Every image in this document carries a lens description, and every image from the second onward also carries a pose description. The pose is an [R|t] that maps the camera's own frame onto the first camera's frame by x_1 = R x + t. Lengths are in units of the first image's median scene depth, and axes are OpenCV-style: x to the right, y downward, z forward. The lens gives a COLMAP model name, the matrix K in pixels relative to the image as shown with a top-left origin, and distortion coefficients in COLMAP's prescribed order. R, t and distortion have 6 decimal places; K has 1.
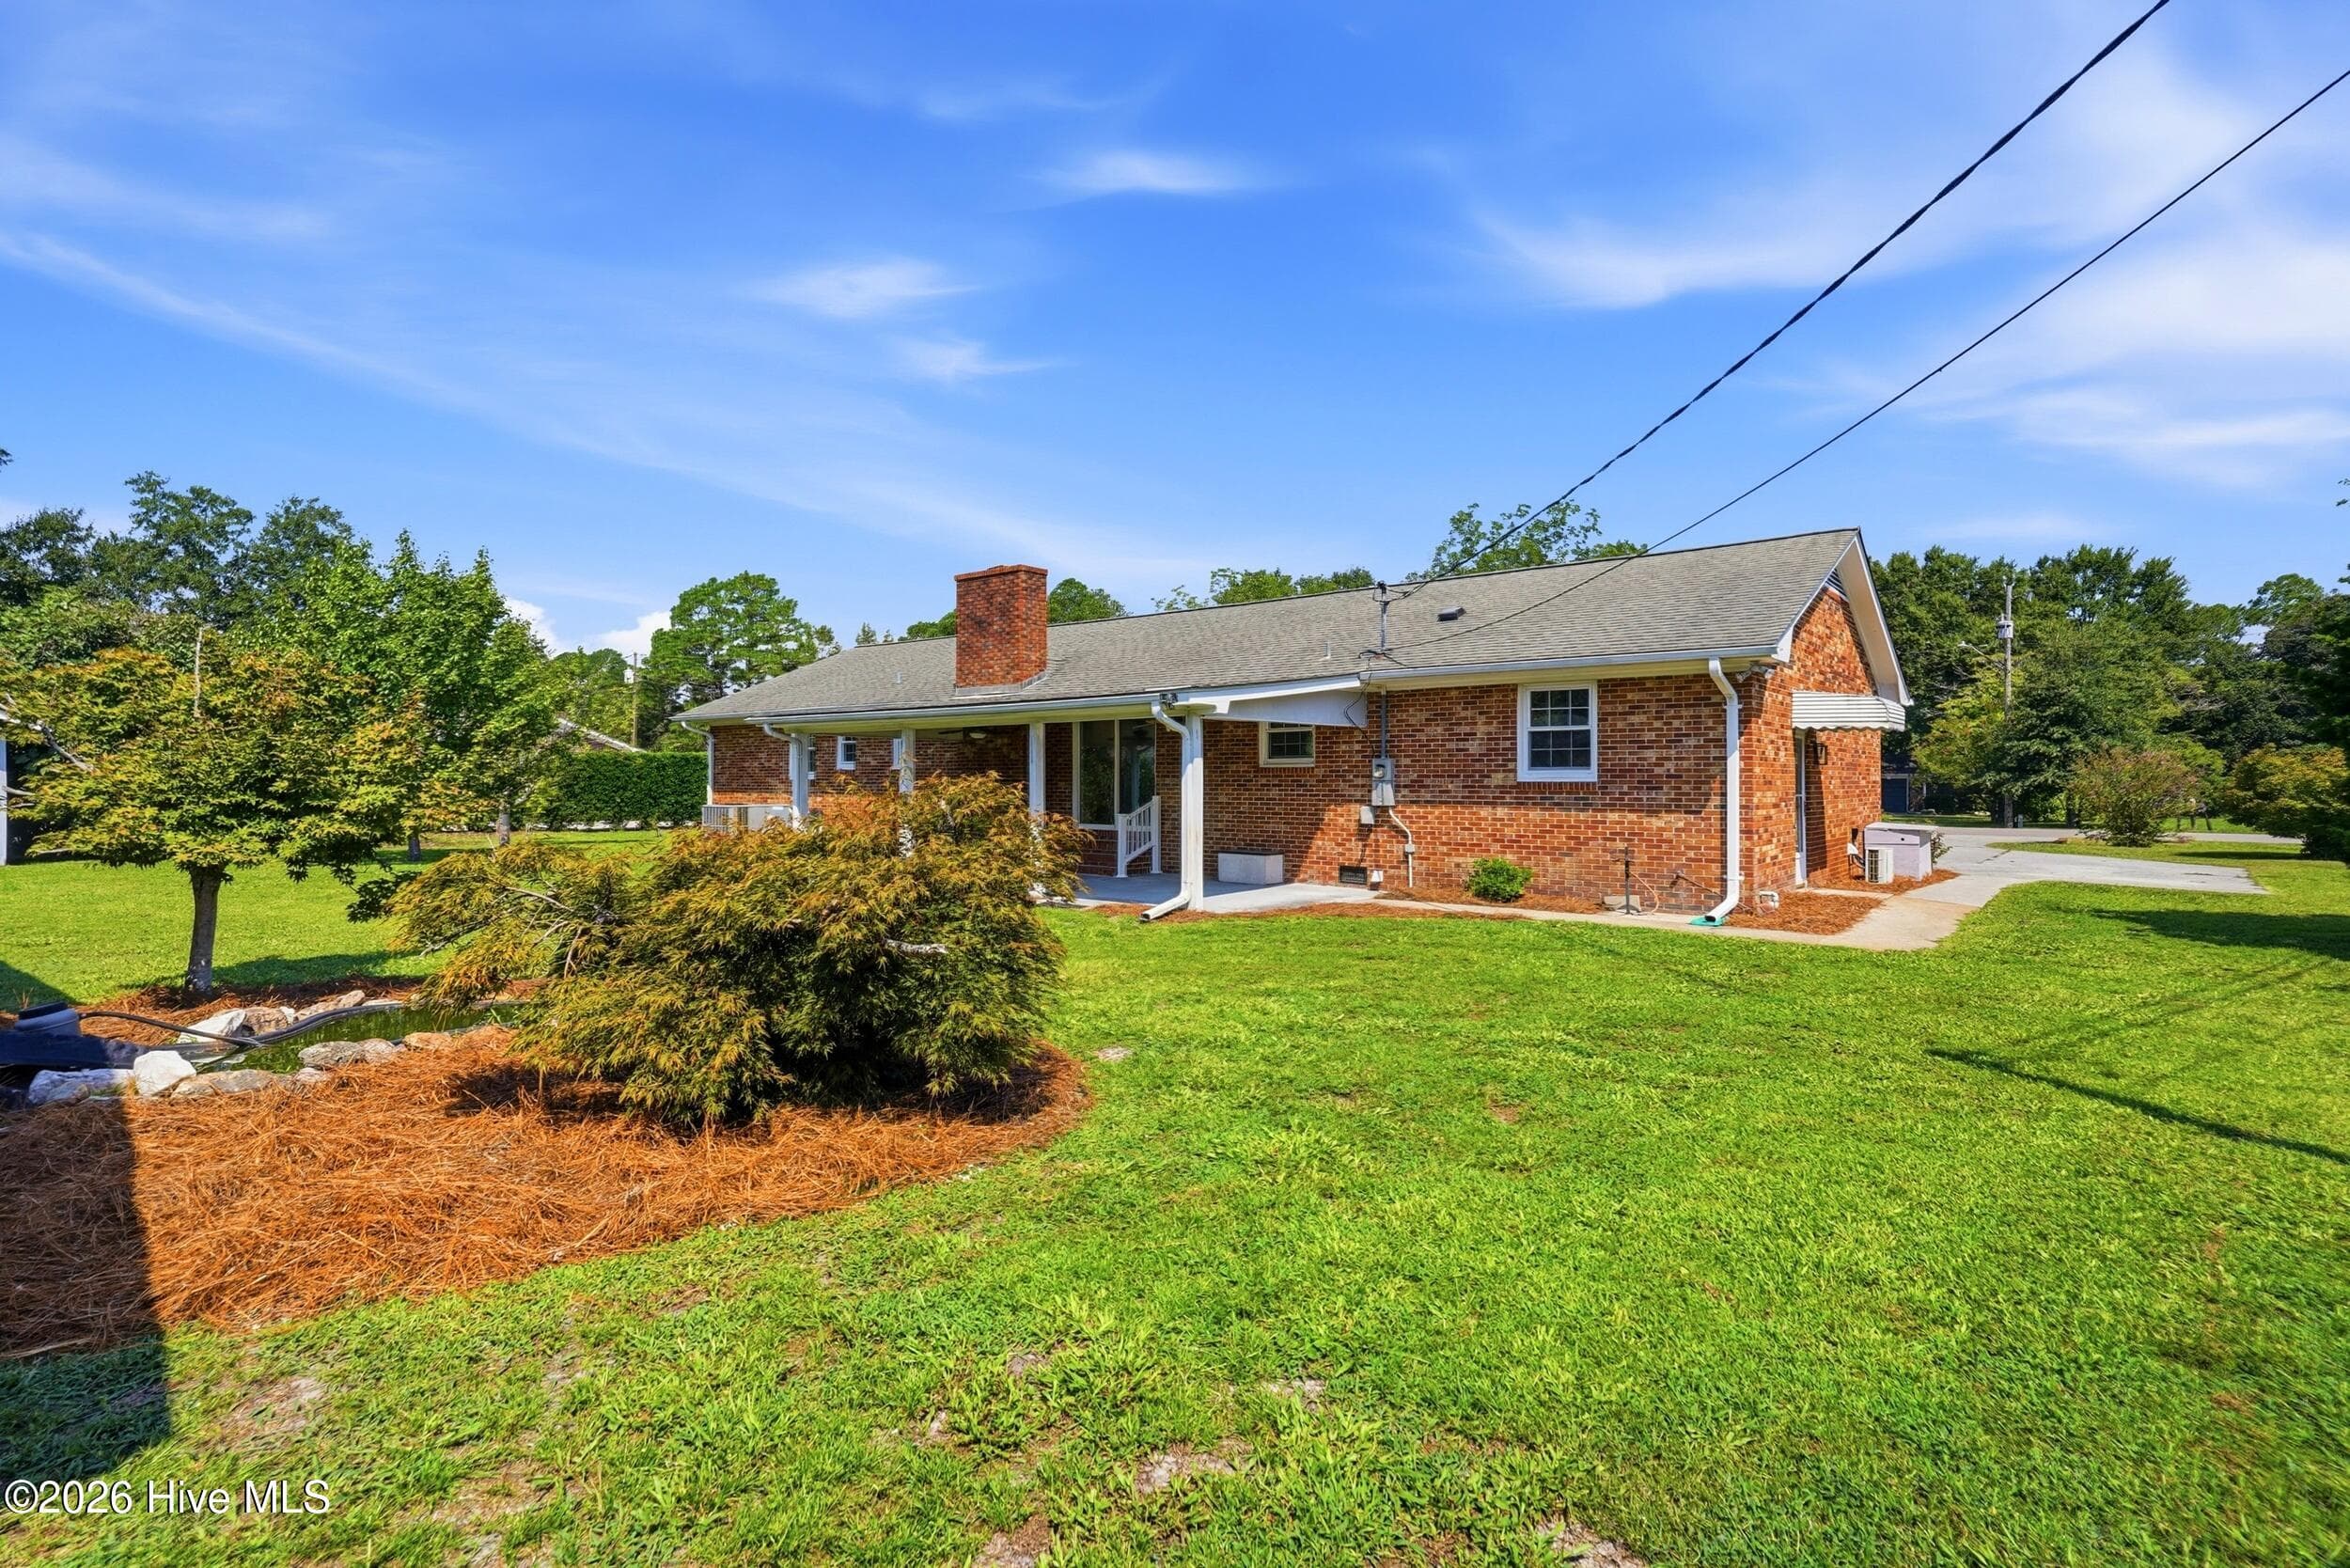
lens RADIAL K [[1151.6, 0, 1161.1], [0, 1151.6, 782.0], [0, 0, 1]] dist [0.003472, -0.000059]
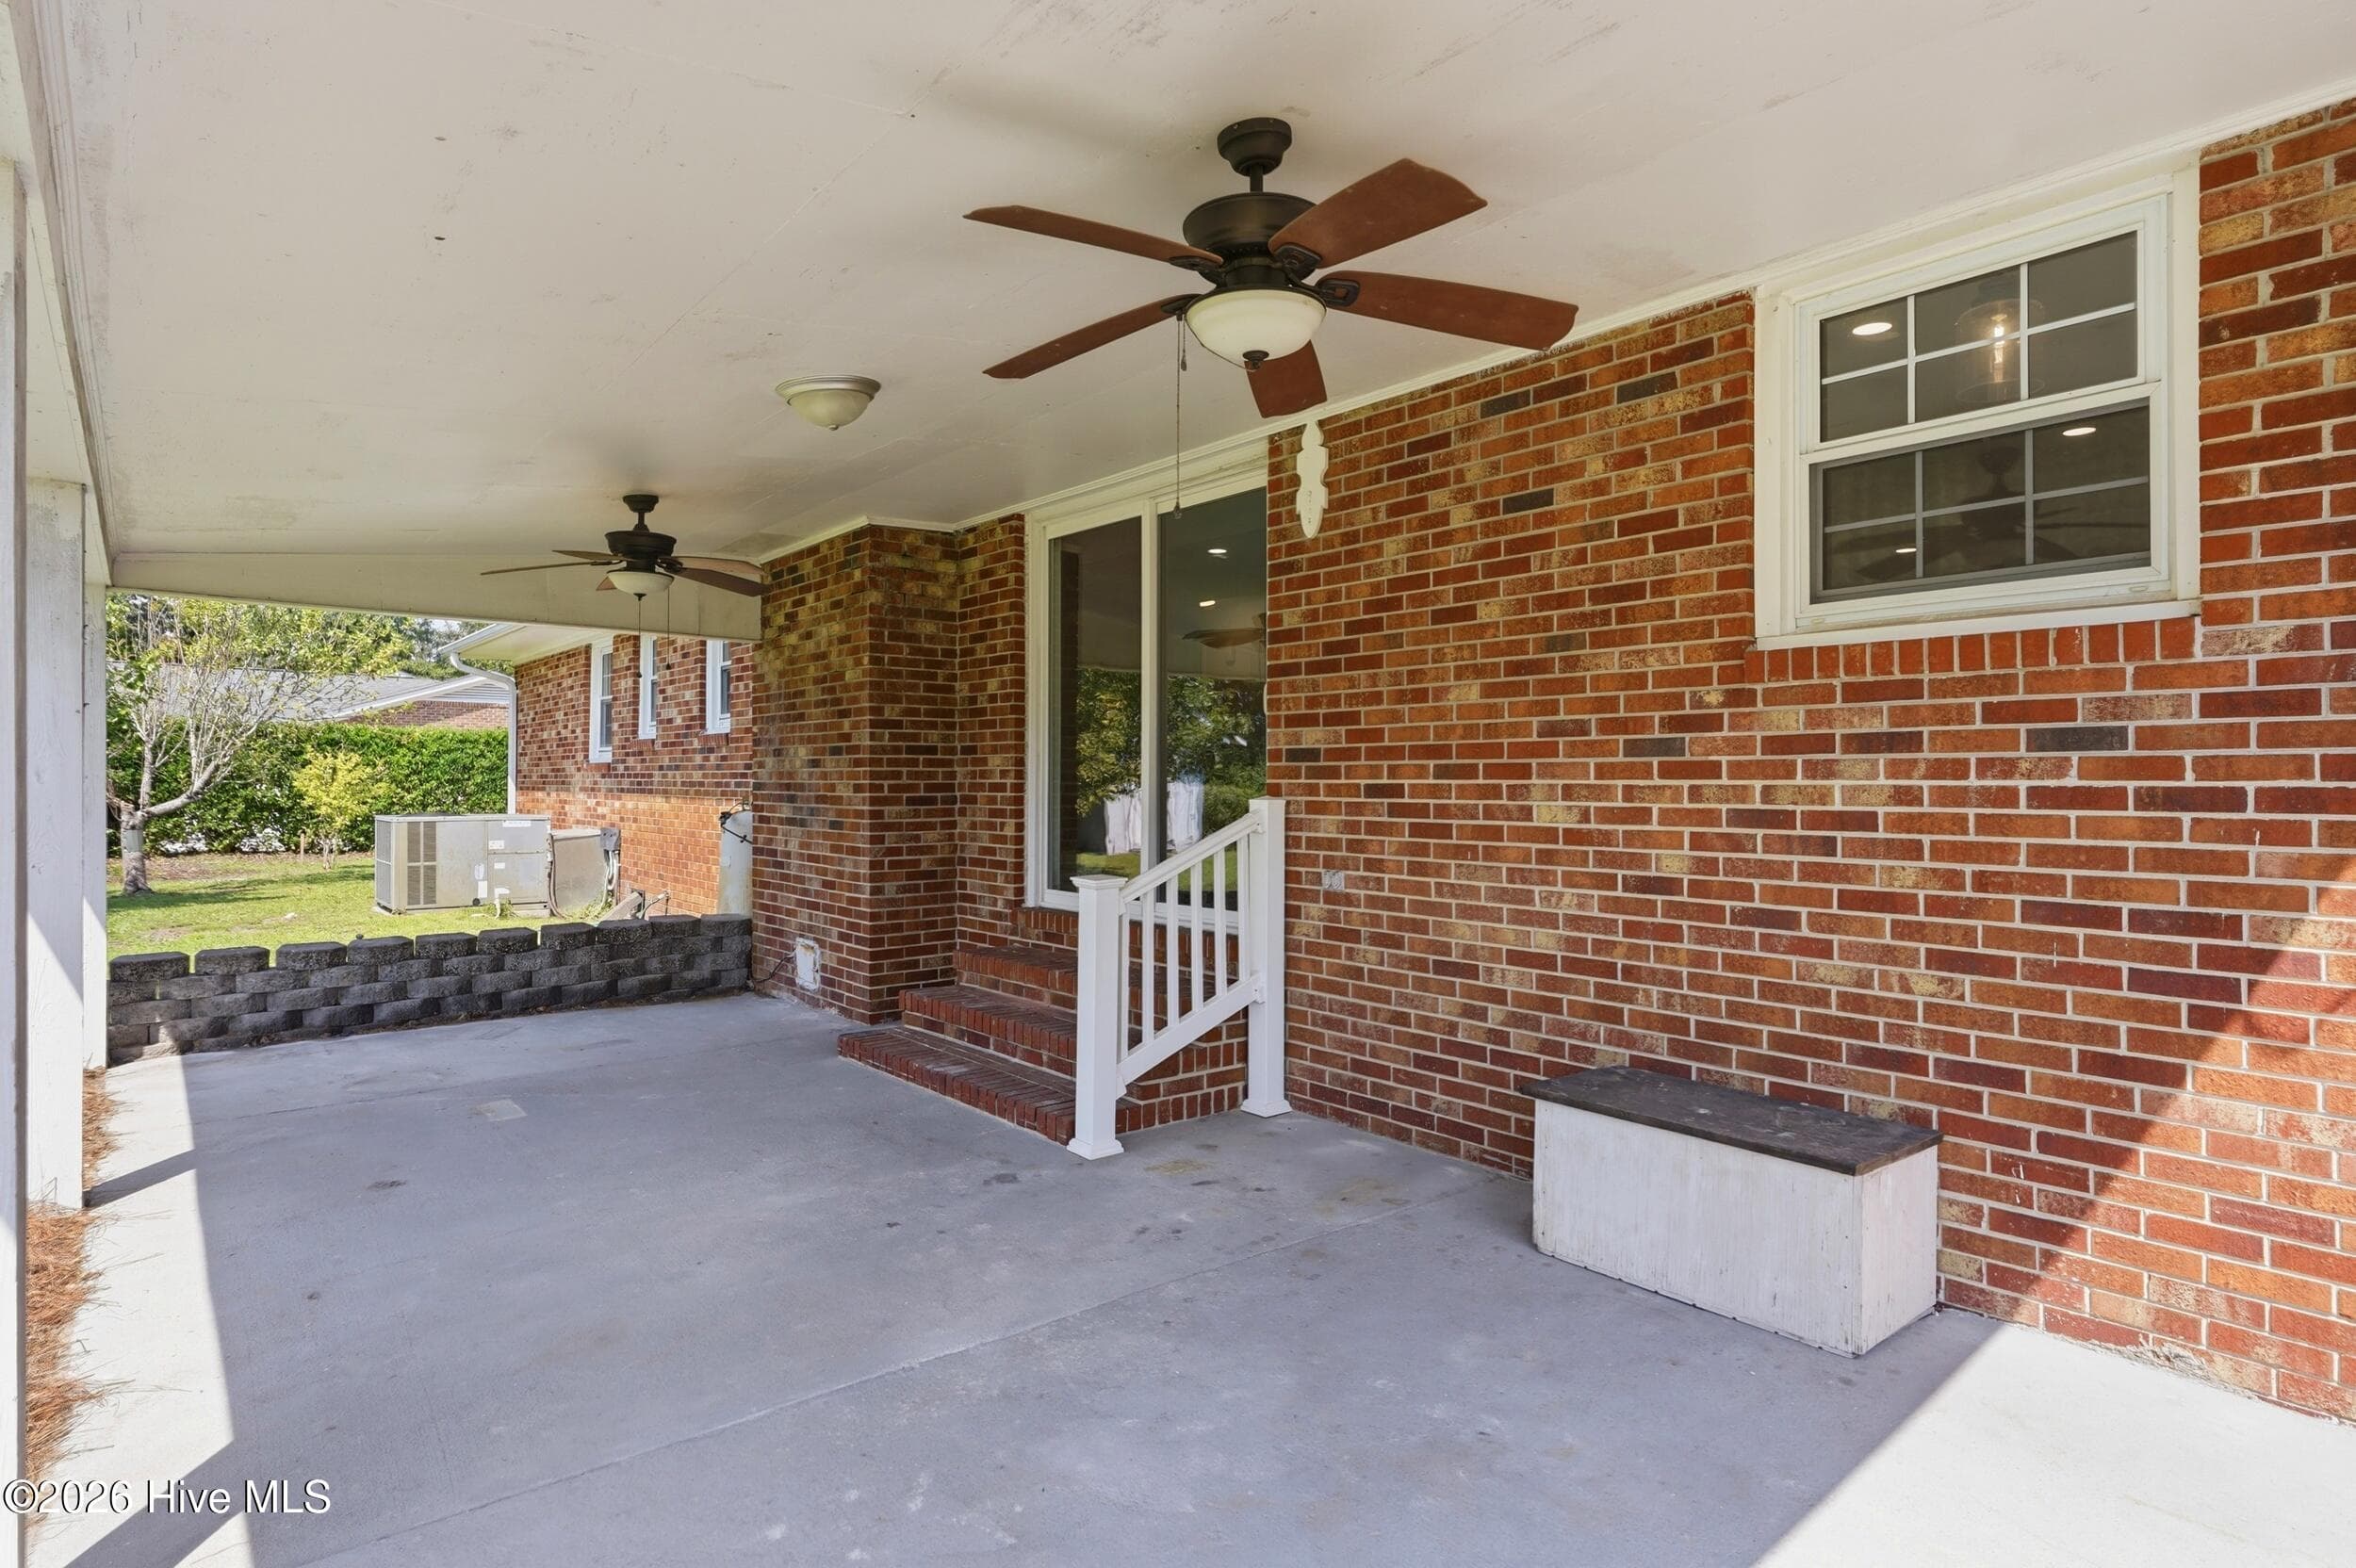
lens RADIAL K [[1254.7, 0, 1177.0], [0, 1254.7, 764.4], [0, 0, 1]] dist [0.003514, 0.000058]
pose [[0.981970, -0.002240, -0.189021, 0.032140], [-0.000816, 0.999870, -0.016090, 0.010167], [0.189033, 0.015954, 0.981841, 0.834557]]
